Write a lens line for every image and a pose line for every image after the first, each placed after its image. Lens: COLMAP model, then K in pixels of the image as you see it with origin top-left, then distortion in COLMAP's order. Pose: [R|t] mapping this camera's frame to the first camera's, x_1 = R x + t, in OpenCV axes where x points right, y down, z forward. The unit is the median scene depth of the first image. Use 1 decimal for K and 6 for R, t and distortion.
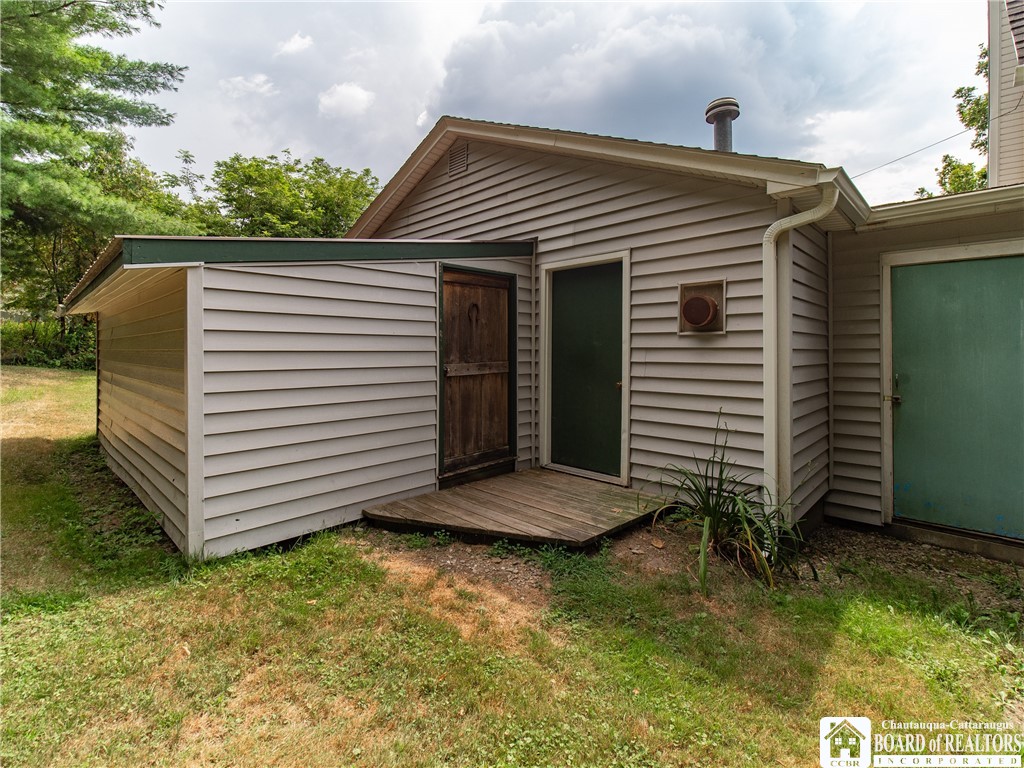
lens RADIAL K [[476.9, 0, 511.7], [0, 476.9, 346.9], [0, 0, 1]] dist [-0.001822, -0.000415]
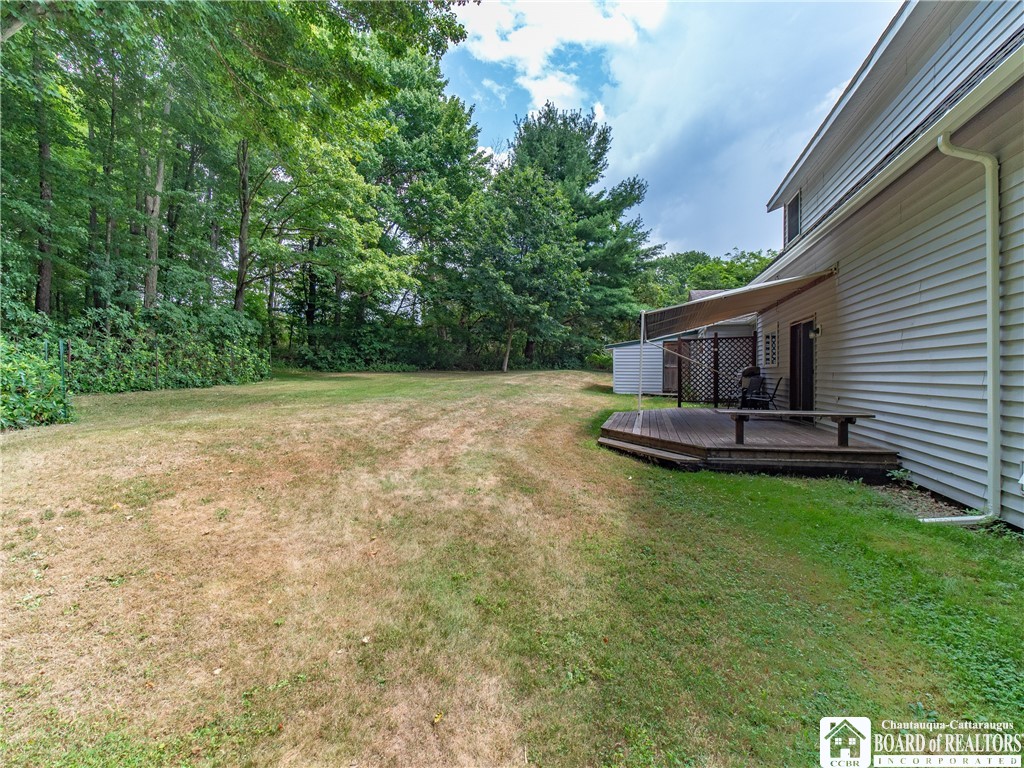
lens RADIAL K [[460.1, 0, 515.0], [0, 460.1, 378.9], [0, 0, 1]] dist [-0.002184, -0.000918]
pose [[0.474843, 0.011812, -0.879991, 1.180480], [0.001544, 0.999897, 0.014255, 0.043924], [0.880069, -0.008128, 0.474776, -0.887676]]
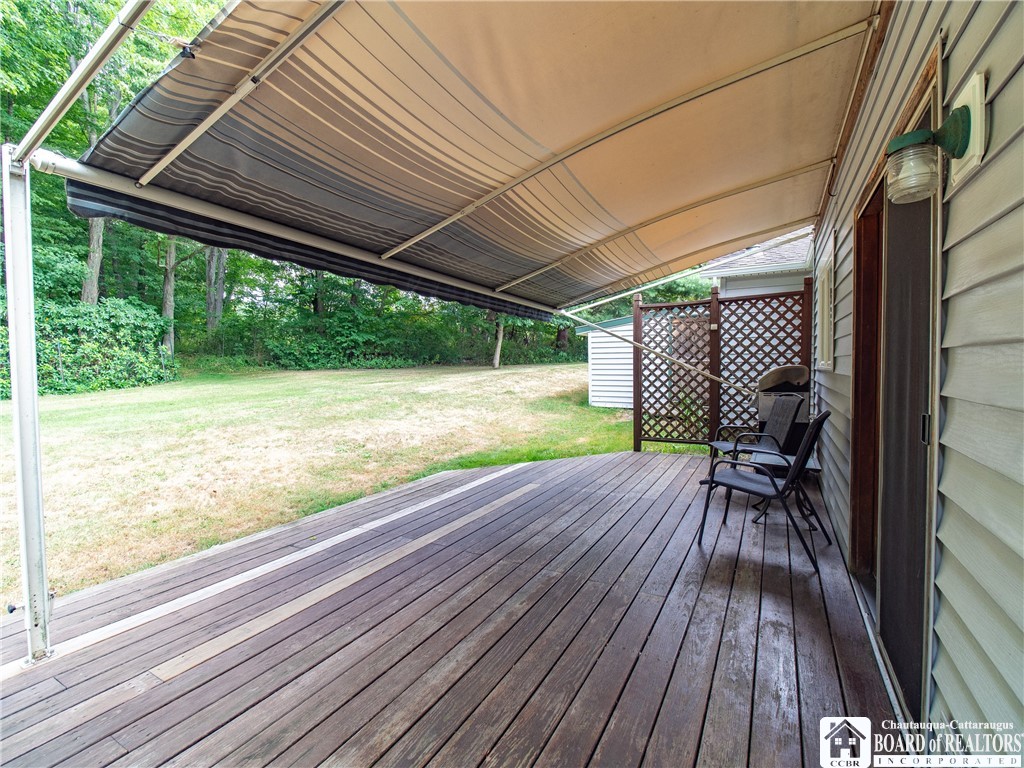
lens RADIAL K [[460.1, 0, 515.0], [0, 460.1, 378.9], [0, 0, 1]] dist [-0.002184, -0.000918]
pose [[0.254864, 0.030304, -0.966502, 0.800148], [0.015930, 0.999242, 0.035531, 0.021734], [0.966846, -0.024451, 0.254188, -0.160369]]
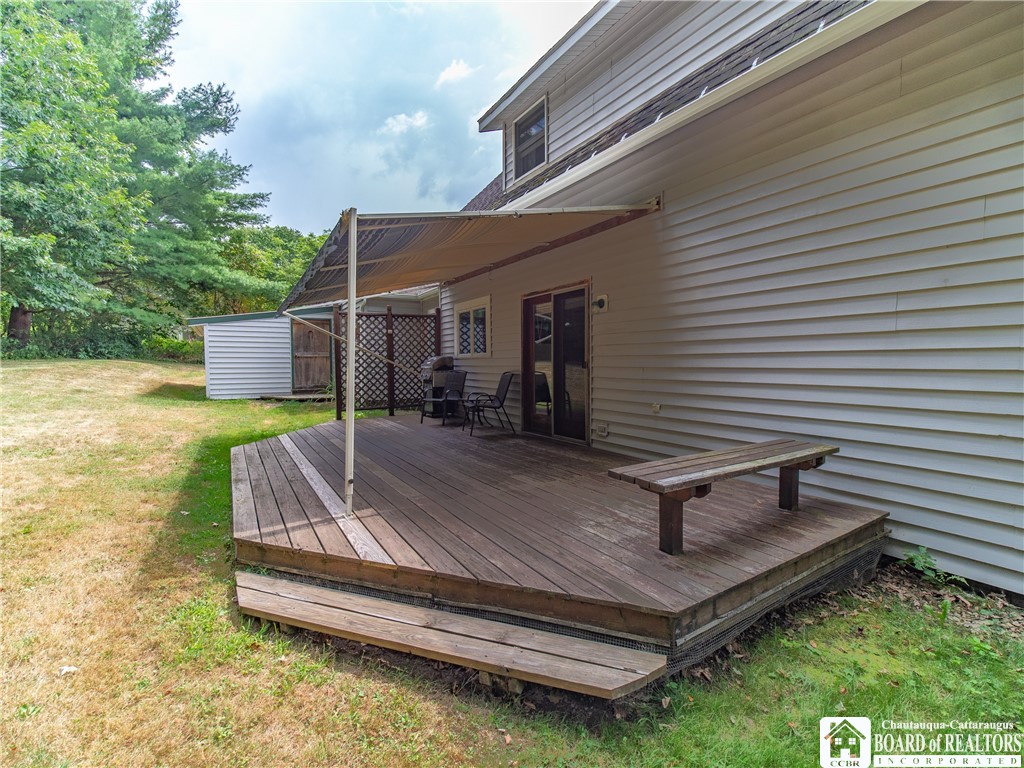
lens RADIAL K [[460.1, 0, 515.0], [0, 460.1, 378.9], [0, 0, 1]] dist [-0.002184, -0.000918]
pose [[0.972022, 0.004796, -0.234839, 0.752907], [0.005345, 0.999081, 0.042529, 0.036017], [0.234827, -0.042594, 0.971103, -0.583884]]
